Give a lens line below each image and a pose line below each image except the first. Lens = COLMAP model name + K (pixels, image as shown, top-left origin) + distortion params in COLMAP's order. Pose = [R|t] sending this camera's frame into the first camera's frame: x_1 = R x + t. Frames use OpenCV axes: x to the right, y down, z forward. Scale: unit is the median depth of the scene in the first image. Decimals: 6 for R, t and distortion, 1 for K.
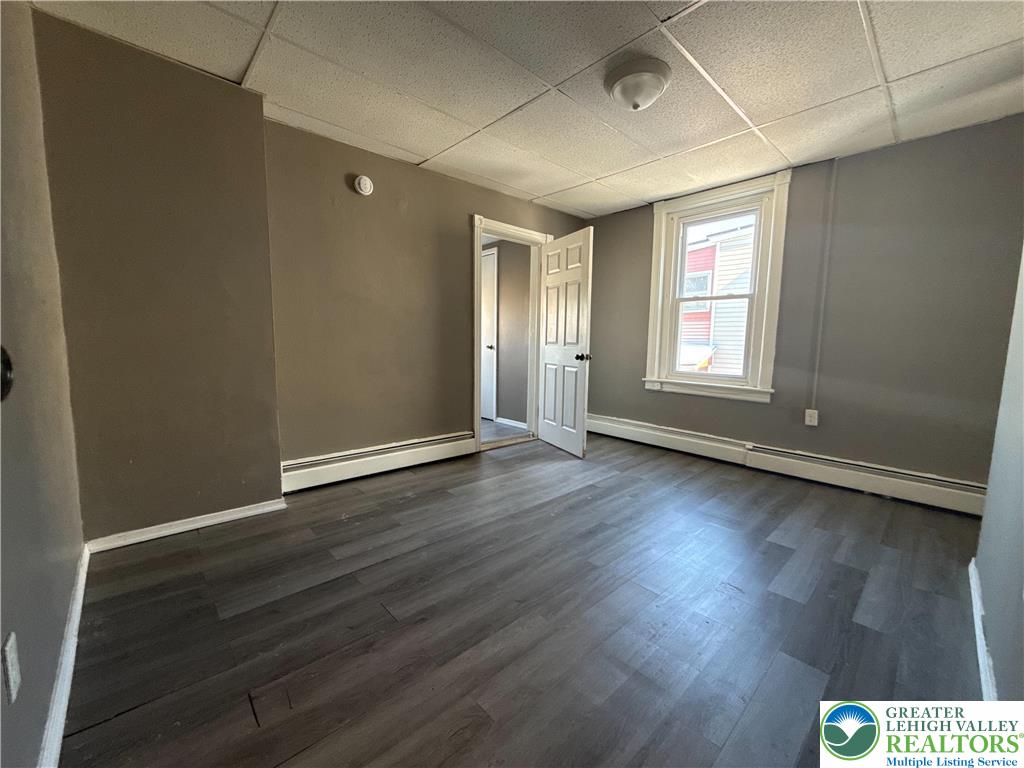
lens RADIAL K [[406.8, 0, 513.5], [0, 406.8, 384.7], [0, 0, 1]] dist [0.002411, -0.000117]
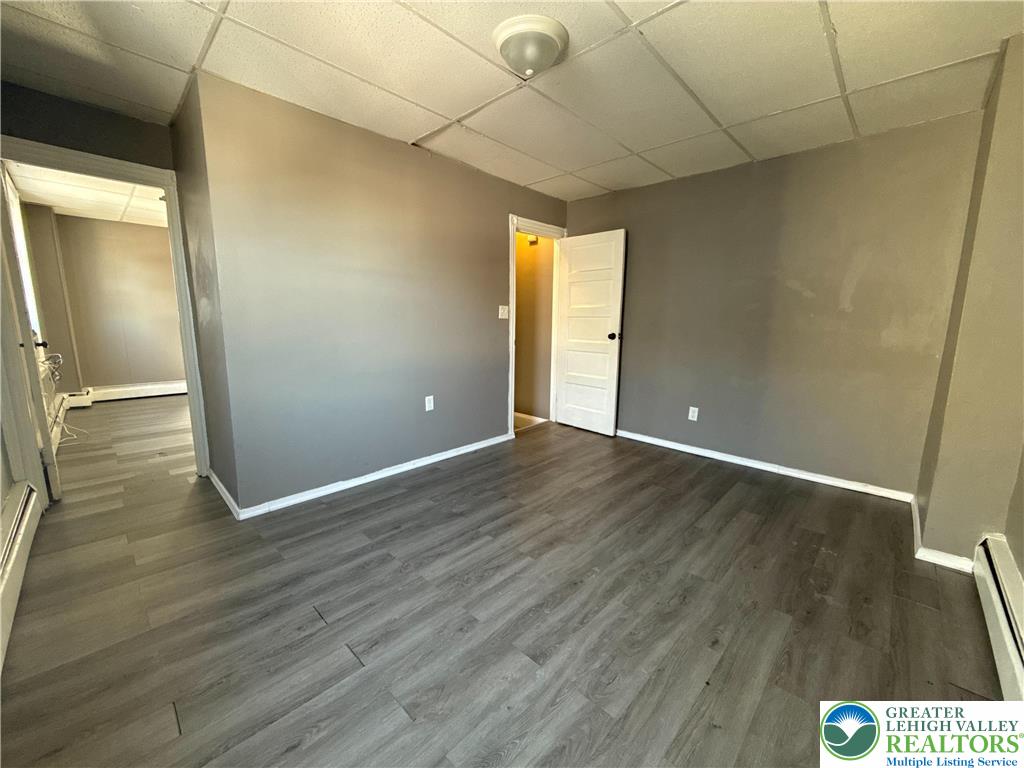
lens RADIAL K [[406.8, 0, 511.0], [0, 406.8, 384.6], [0, 0, 1]] dist [0.002411, -0.000117]
pose [[-0.998302, -0.022817, -0.053595, 0.287221], [-0.036164, 0.964065, 0.263193, -0.206133], [0.045664, 0.264684, -0.963253, 1.528517]]
